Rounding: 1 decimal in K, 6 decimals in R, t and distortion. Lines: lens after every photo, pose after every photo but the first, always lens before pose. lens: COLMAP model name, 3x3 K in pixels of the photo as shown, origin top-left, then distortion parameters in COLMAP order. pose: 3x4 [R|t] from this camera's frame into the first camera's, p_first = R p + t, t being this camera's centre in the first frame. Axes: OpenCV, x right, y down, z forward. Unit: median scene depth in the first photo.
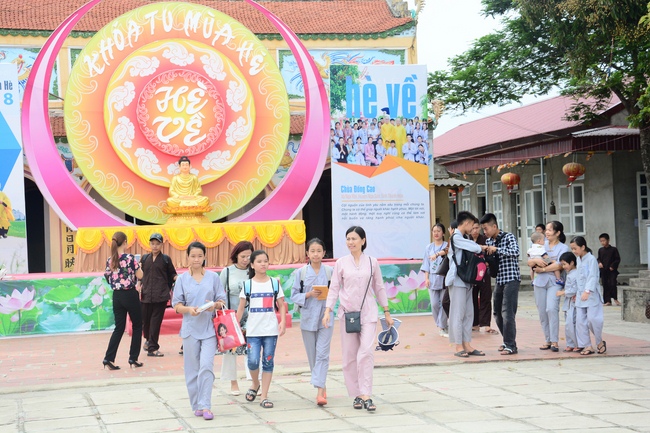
lens RADIAL K [[1209.2, 0, 325.0], [0, 1209.2, 216.5], [0, 0, 1]] dist [0.329055, 0.167845]
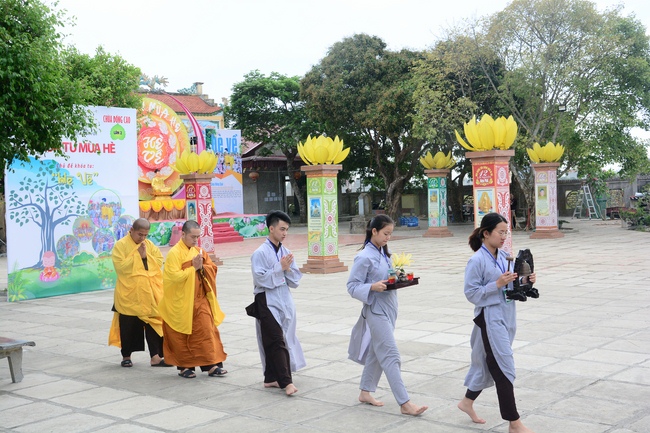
lens RADIAL K [[776.2, 0, 325.0], [0, 776.2, 216.5], [0, 0, 1]] dist [0.064976, 0.052287]
pose [[0.833904, -0.019658, 0.551560, -0.614533], [0.007693, 0.999682, 0.023998, 0.004452], [-0.551857, -0.015769, 0.833790, -0.323511]]
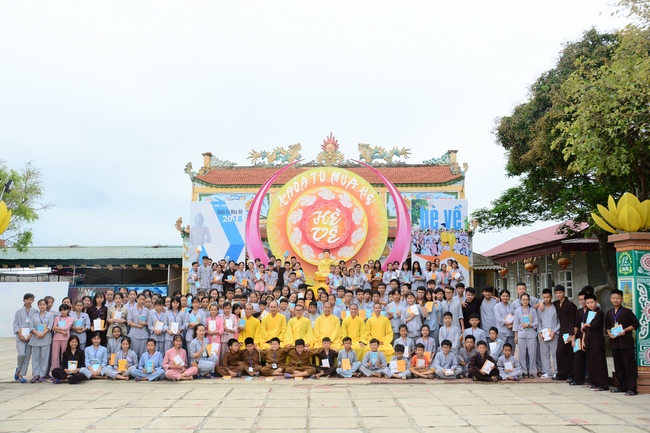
lens RADIAL K [[579.5, 0, 325.0], [0, 579.5, 216.5], [0, 0, 1]] dist [-0.120356, 0.190672]
pose [[0.973201, 0.001258, -0.229955, 0.076978], [-0.028240, 0.993070, -0.114081, 0.000875], [0.228218, 0.117518, 0.966492, 0.154763]]
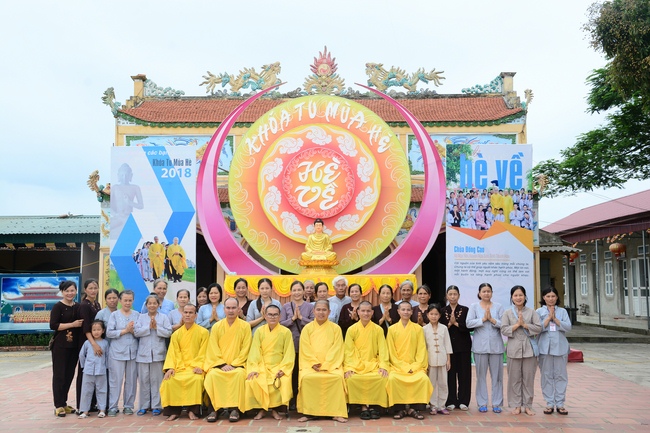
lens RADIAL K [[776.2, 0, 325.0], [0, 776.2, 216.5], [0, 0, 1]] dist [0.064976, 0.052287]
pose [[0.975830, 0.013248, -0.218129, 0.055619], [-0.029163, 0.997127, -0.069905, 0.002047], [0.216576, 0.074577, 0.973413, 0.244601]]
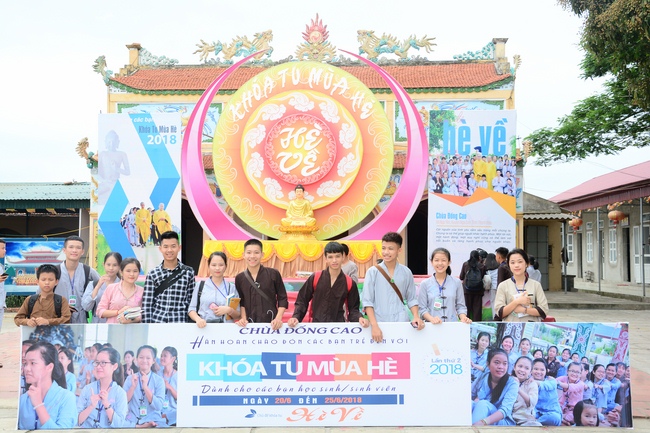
lens RADIAL K [[740.7, 0, 325.0], [0, 740.7, 216.5], [0, 0, 1]] dist [0.057519, 0.016175]
pose [[0.964930, 0.024895, -0.261323, 0.098236], [-0.033442, 0.999040, -0.028310, 0.002182], [0.260367, 0.036056, 0.964836, 0.285558]]
